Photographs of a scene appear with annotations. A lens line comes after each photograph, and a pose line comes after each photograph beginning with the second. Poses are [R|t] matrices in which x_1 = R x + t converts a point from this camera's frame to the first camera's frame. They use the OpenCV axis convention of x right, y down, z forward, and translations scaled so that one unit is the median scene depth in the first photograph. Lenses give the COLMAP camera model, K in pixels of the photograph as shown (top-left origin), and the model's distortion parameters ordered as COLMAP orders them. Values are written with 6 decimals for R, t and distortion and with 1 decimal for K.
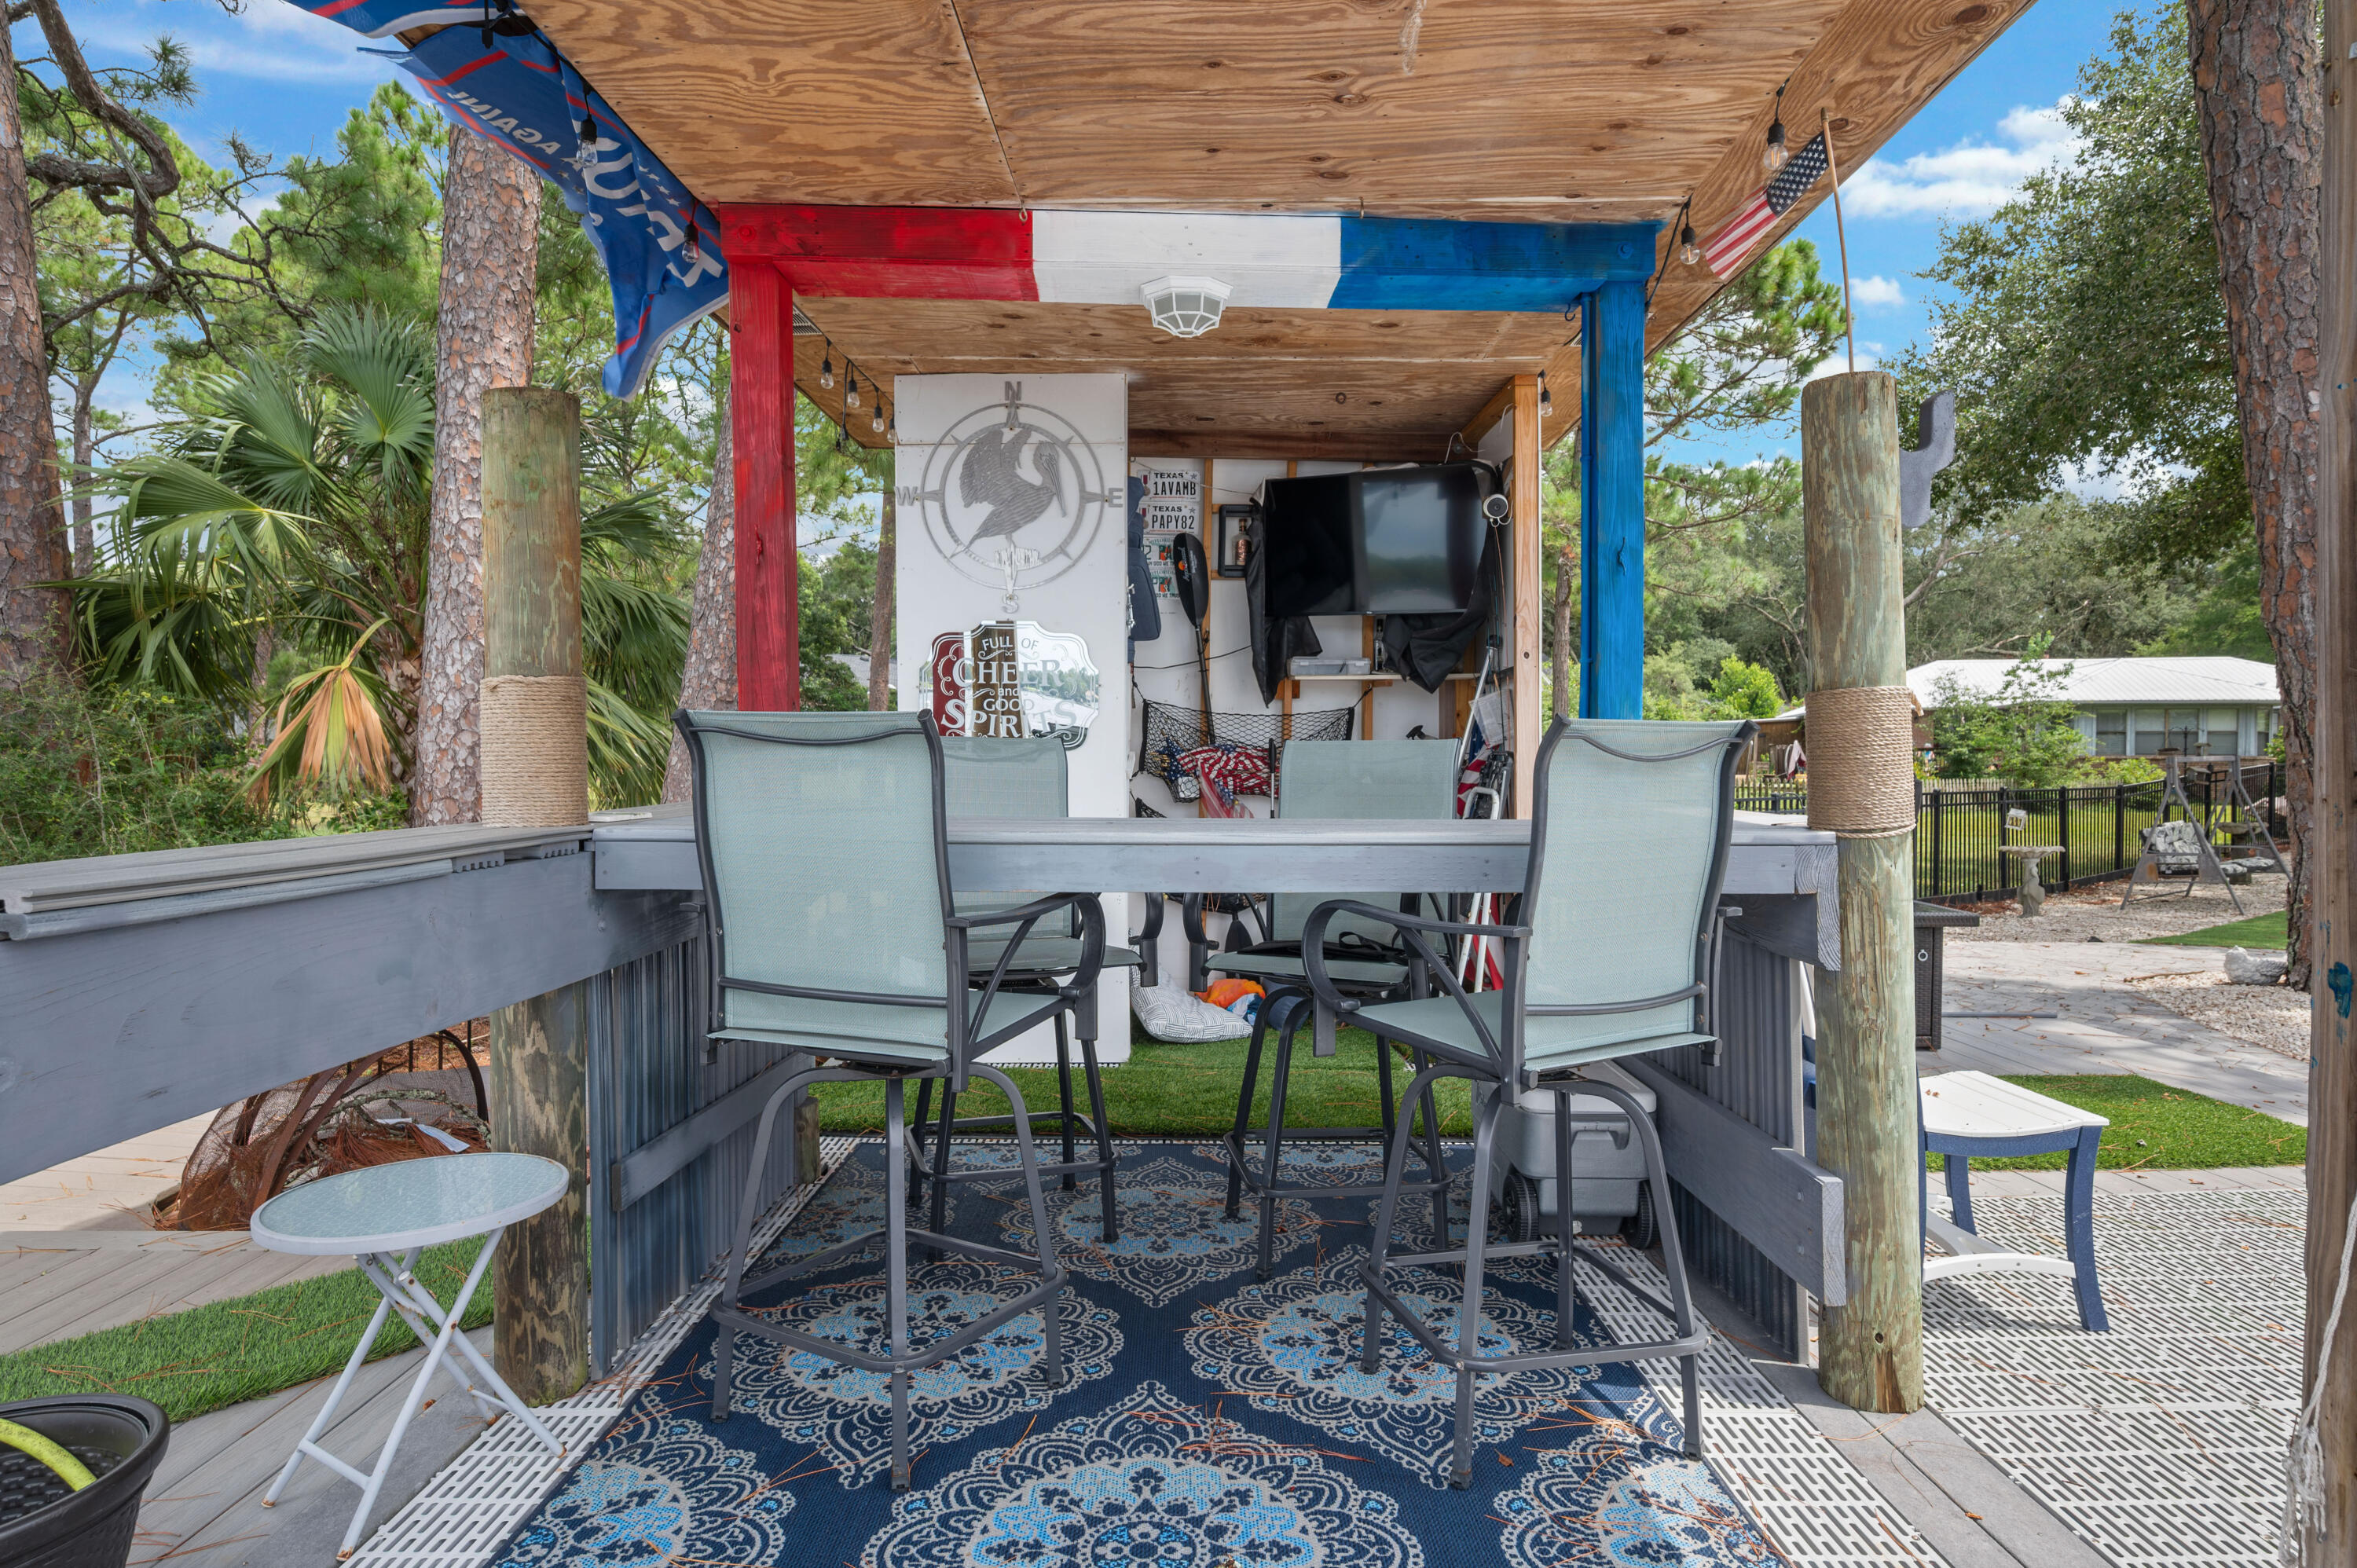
lens RADIAL K [[1309.5, 0, 1189.3], [0, 1309.5, 777.1], [0, 0, 1]] dist [-0.001058, 0.000655]
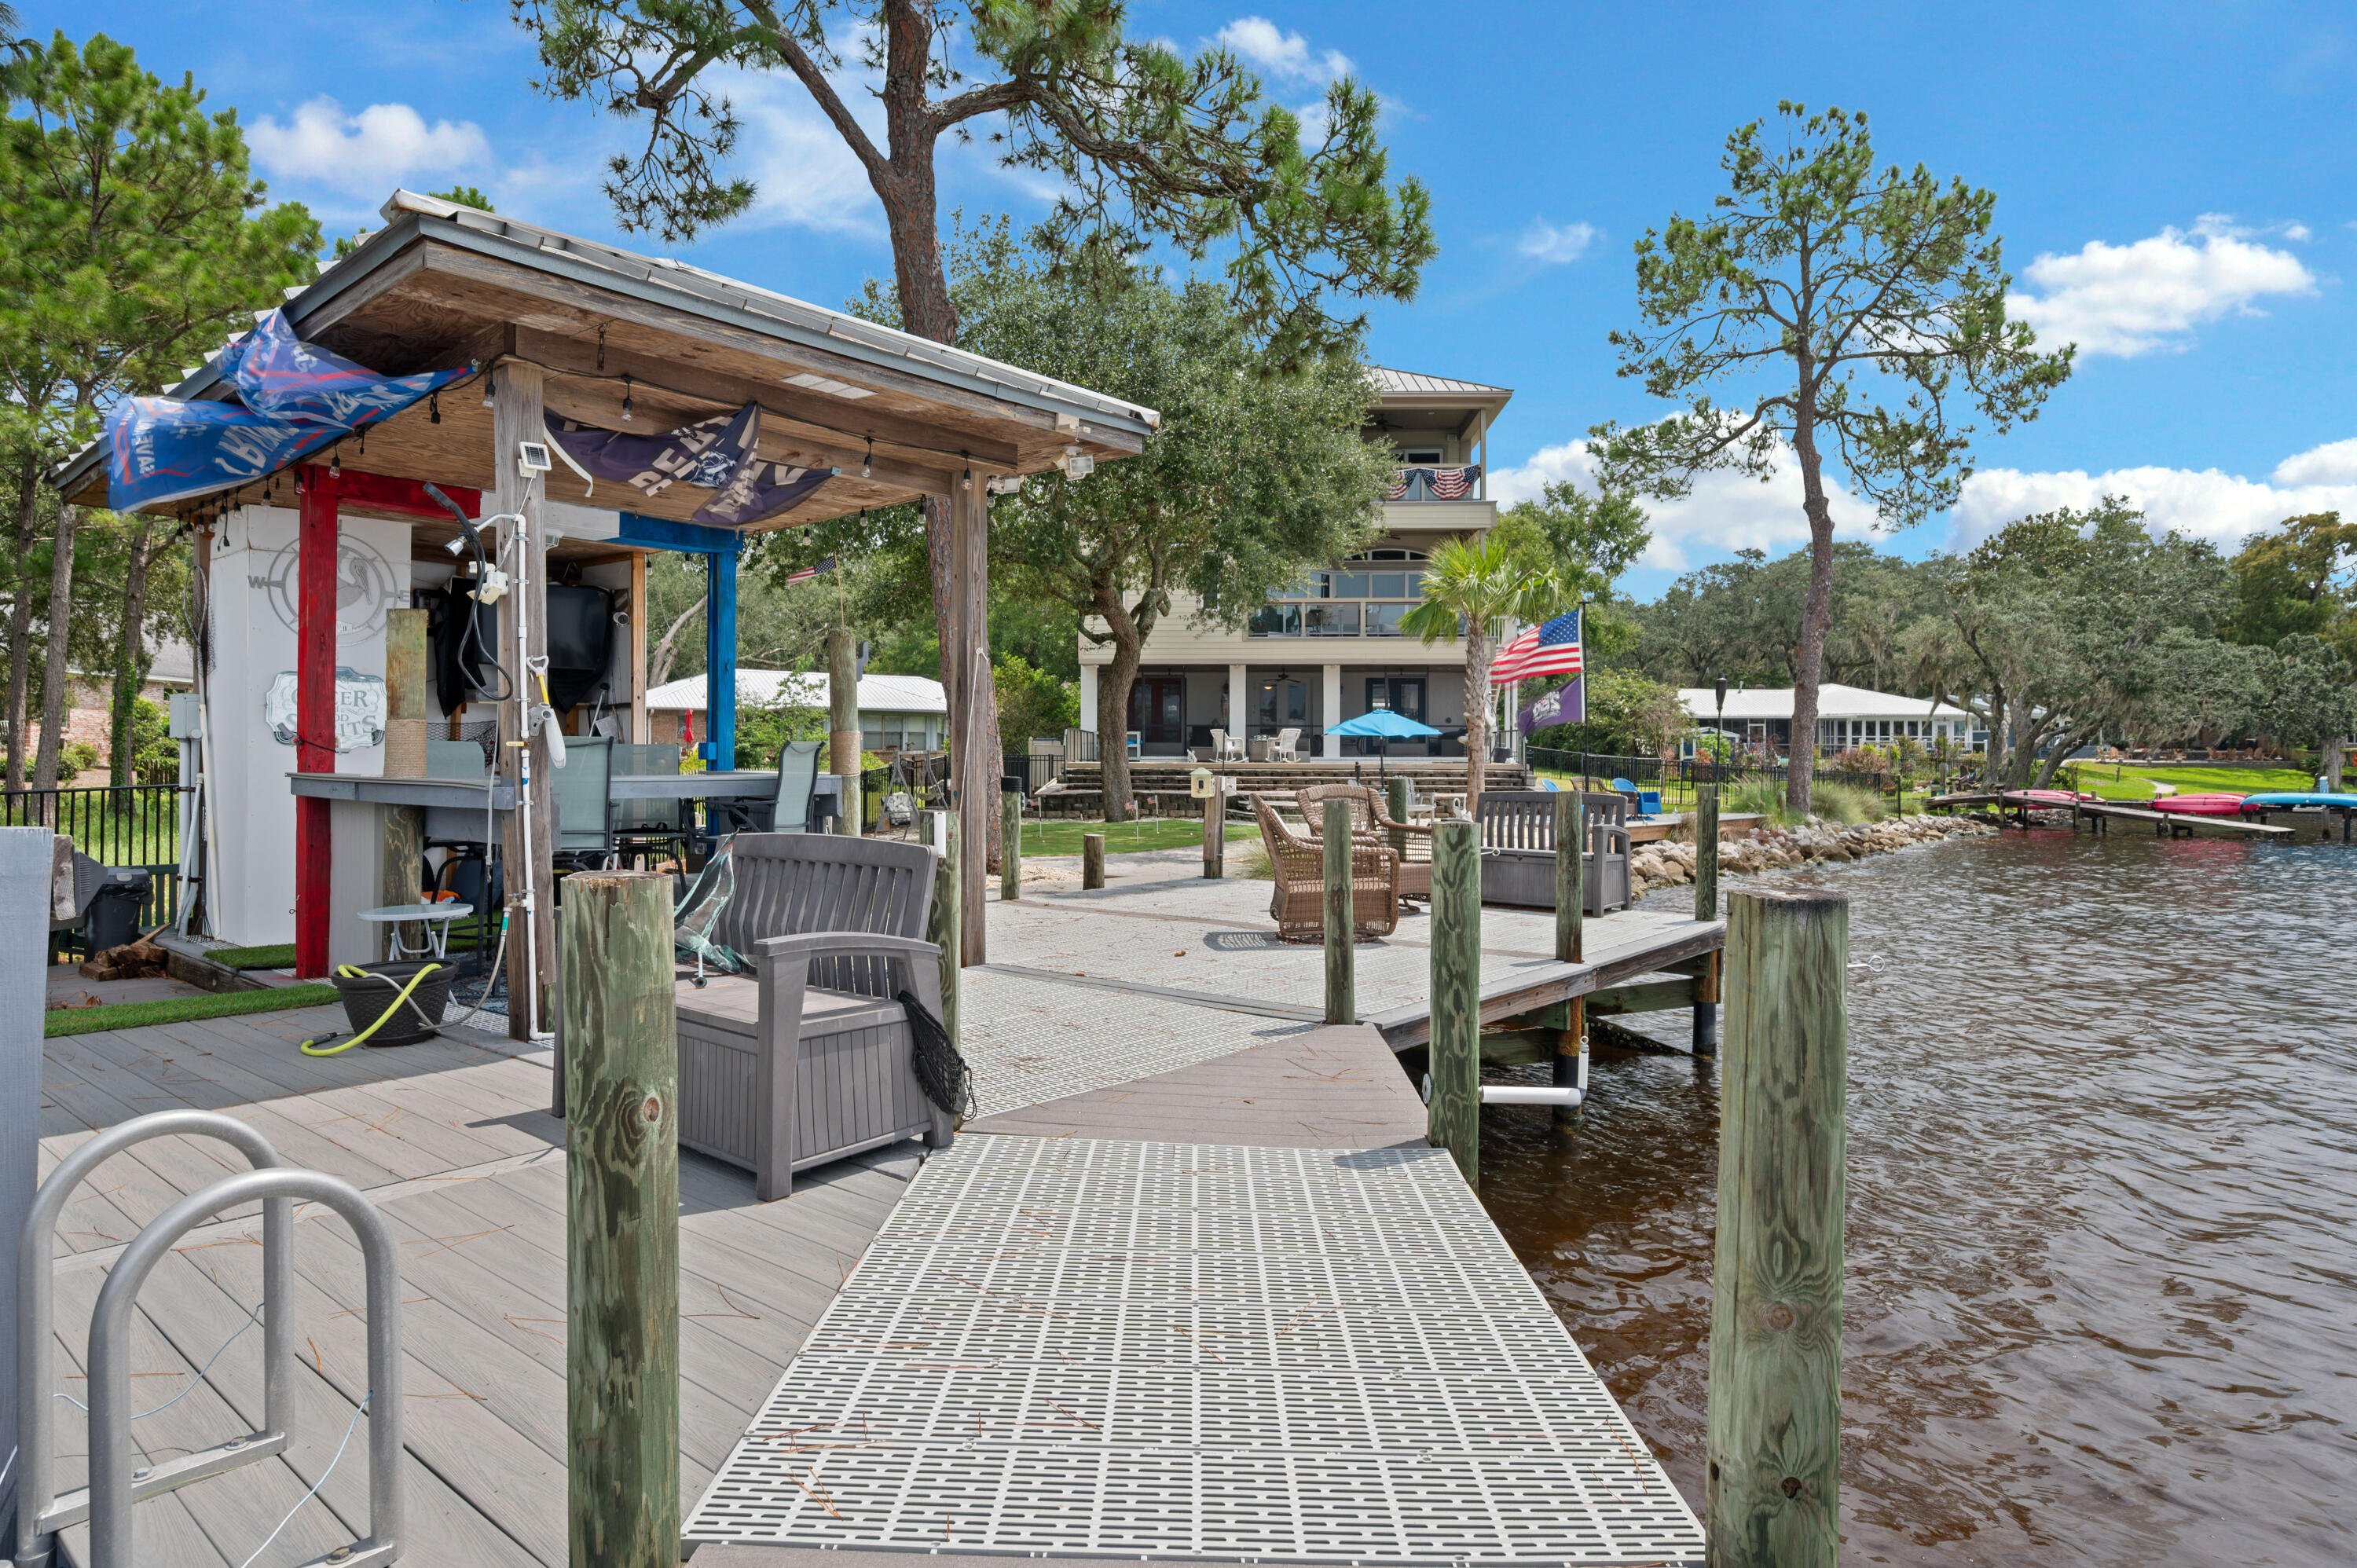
lens RADIAL K [[1334.1, 0, 1178.2], [0, 1334.1, 732.3], [0, 0, 1]] dist [-0.000152, 0.000396]
pose [[0.649728, 0.014828, 0.760022, -0.208531], [0.006548, 0.999663, -0.025102, 0.003155], [-0.760139, 0.021286, 0.649412, -0.253040]]
